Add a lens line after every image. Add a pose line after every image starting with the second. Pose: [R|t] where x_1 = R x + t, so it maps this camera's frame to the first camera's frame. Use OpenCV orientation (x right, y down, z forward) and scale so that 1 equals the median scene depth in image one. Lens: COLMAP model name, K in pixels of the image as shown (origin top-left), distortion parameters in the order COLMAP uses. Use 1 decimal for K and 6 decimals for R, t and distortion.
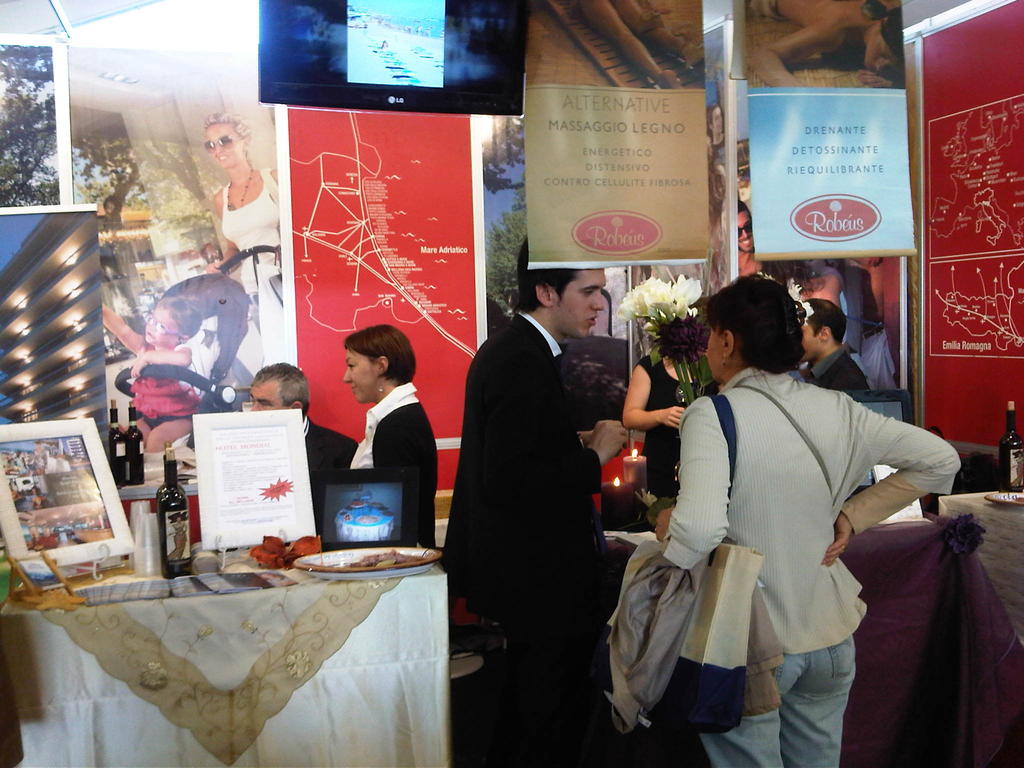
lens RADIAL K [[1085.5, 0, 538.1], [0, 1085.5, 373.3], [0, 0, 1]] dist [0.126877, -0.402726]
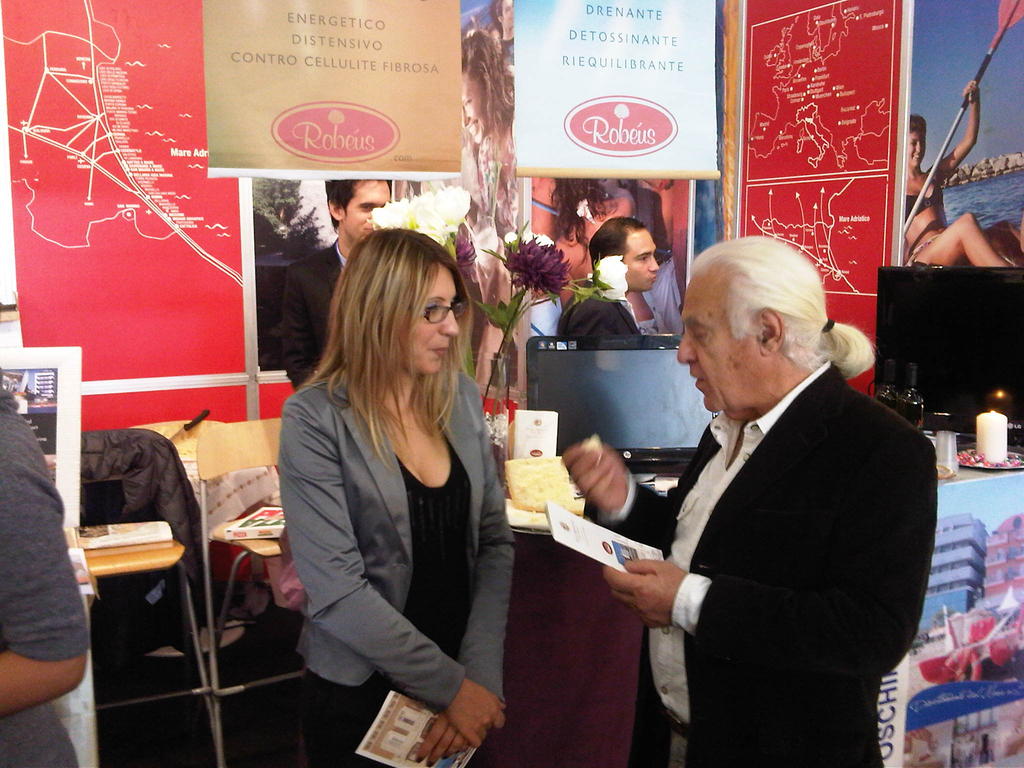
lens RADIAL K [[1085.5, 0, 538.1], [0, 1085.5, 373.3], [0, 0, 1]] dist [0.126877, -0.402726]
pose [[0.989533, 0.002768, 0.144279, 0.056023], [-0.013850, 0.997022, 0.075863, -0.012199], [-0.143639, -0.077068, 0.986625, 0.120720]]
